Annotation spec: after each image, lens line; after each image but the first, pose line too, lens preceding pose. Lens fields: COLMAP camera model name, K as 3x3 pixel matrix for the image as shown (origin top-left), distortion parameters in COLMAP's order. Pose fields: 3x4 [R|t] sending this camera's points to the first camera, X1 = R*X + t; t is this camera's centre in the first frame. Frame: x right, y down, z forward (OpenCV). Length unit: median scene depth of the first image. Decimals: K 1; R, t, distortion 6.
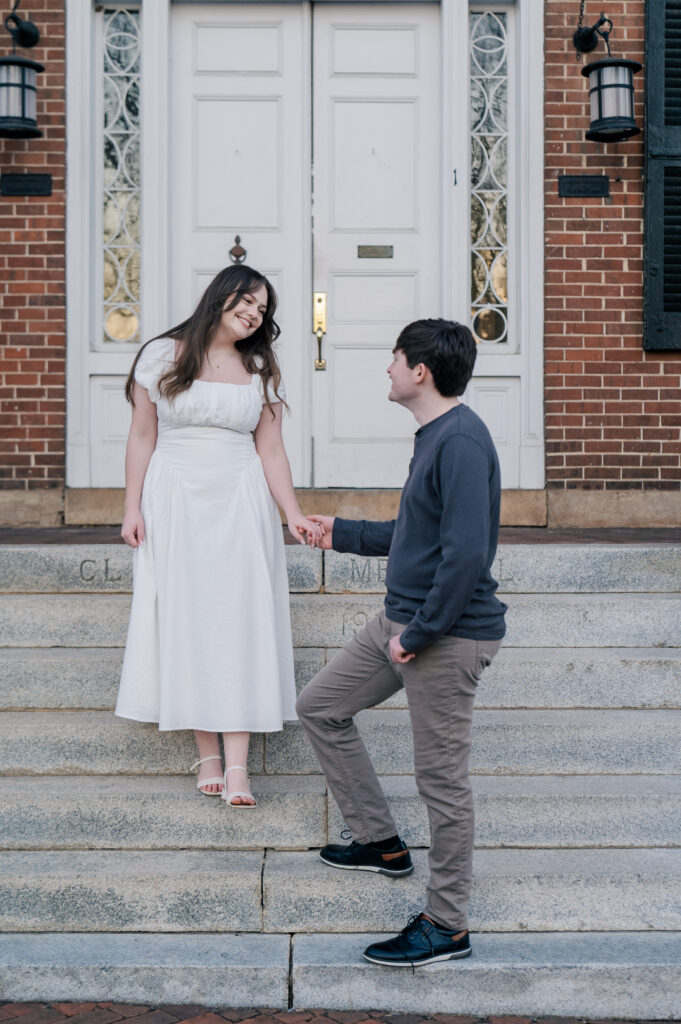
lens RADIAL K [[1430.0, 0, 340.5], [0, 1430.0, 512.0], [0, 0, 1]] dist [-0.032516, -0.017976]
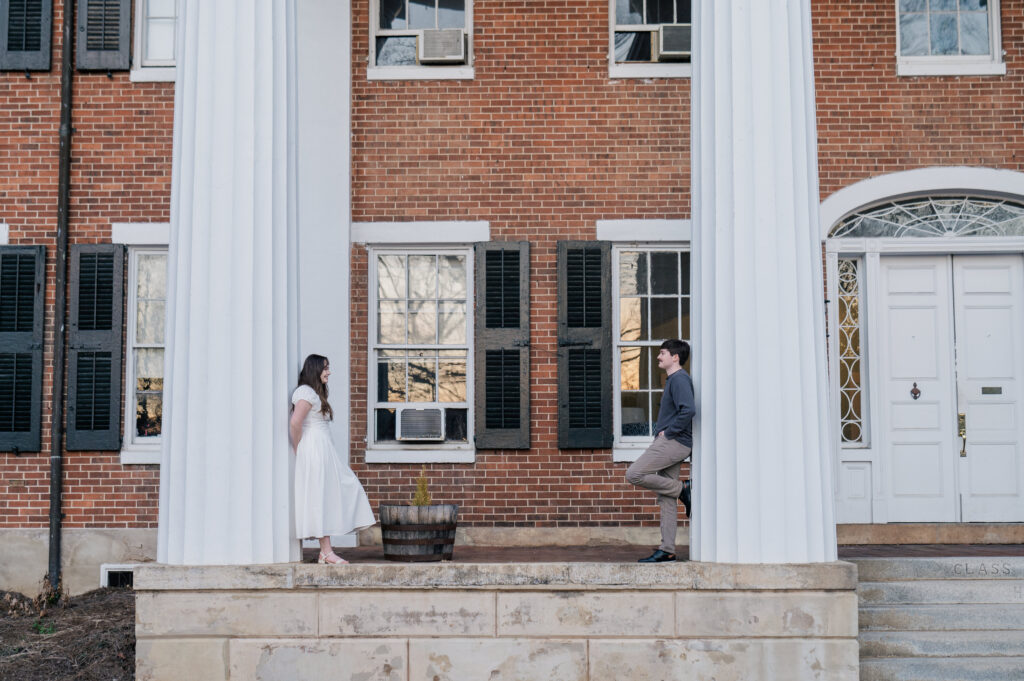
lens RADIAL K [[1404.0, 0, 512.0], [0, 1404.0, 340.5], [0, 0, 1]] dist [0.007564, 0.031584]
pose [[0.998417, -0.011226, -0.055121, -0.485310], [0.004446, 0.992567, -0.121619, -0.031794], [0.056076, 0.121182, 0.991045, -0.806439]]
